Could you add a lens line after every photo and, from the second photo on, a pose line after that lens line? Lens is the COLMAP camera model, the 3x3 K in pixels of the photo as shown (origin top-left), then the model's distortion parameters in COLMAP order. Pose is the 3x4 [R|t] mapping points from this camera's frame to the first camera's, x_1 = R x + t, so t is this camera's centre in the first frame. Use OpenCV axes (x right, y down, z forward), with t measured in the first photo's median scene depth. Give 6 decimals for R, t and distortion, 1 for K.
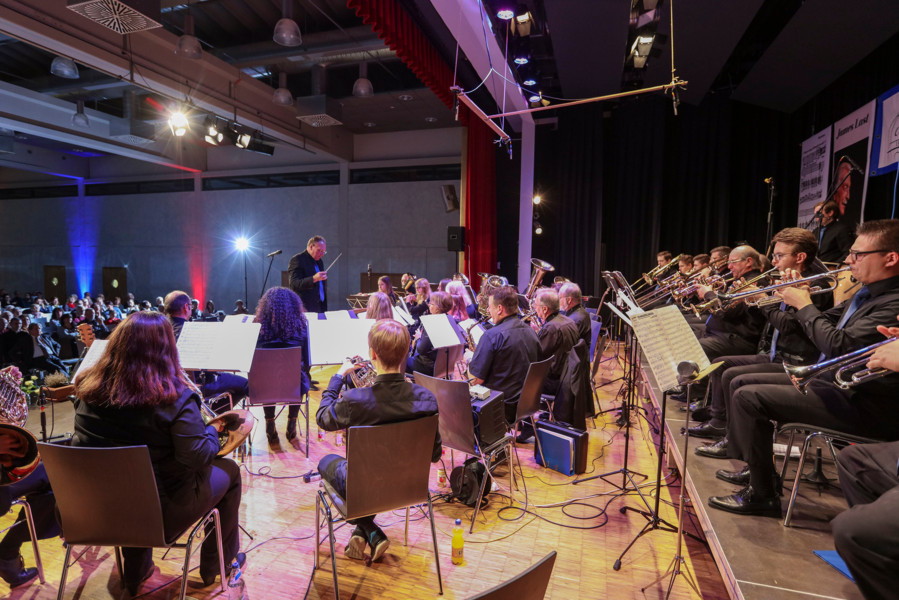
lens RADIAL K [[488.8, 0, 438.2], [0, 488.8, 296.3], [0, 0, 1]] dist [-0.046995, 0.028961]
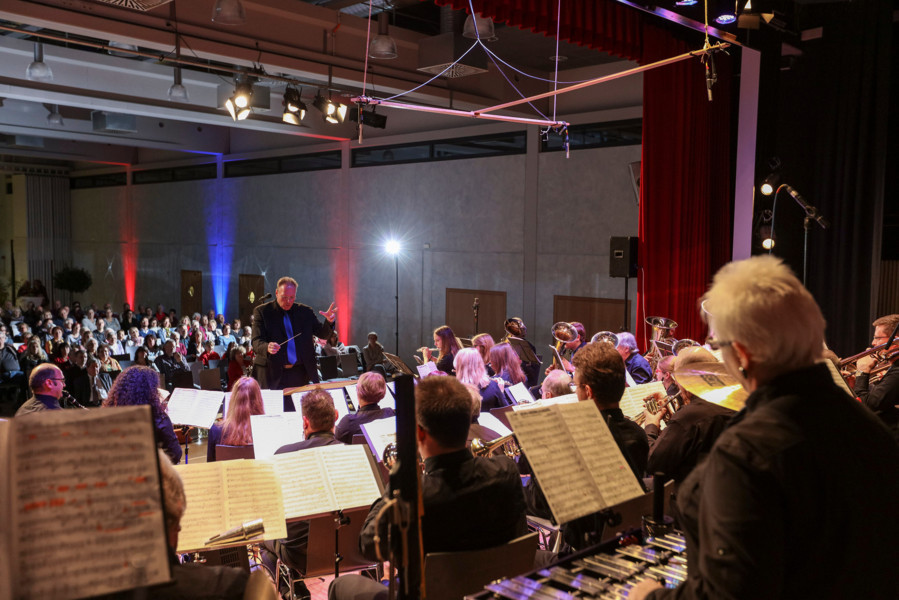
lens RADIAL K [[844.5, 0, 449.5], [0, 844.5, 300.0], [0, 0, 1]] dist [0.003662, 0.130772]
pose [[0.896556, 0.028688, -0.442001, 0.499261], [-0.032958, 0.999455, -0.001984, -0.091001], [0.441703, 0.016346, 0.897012, -0.045051]]
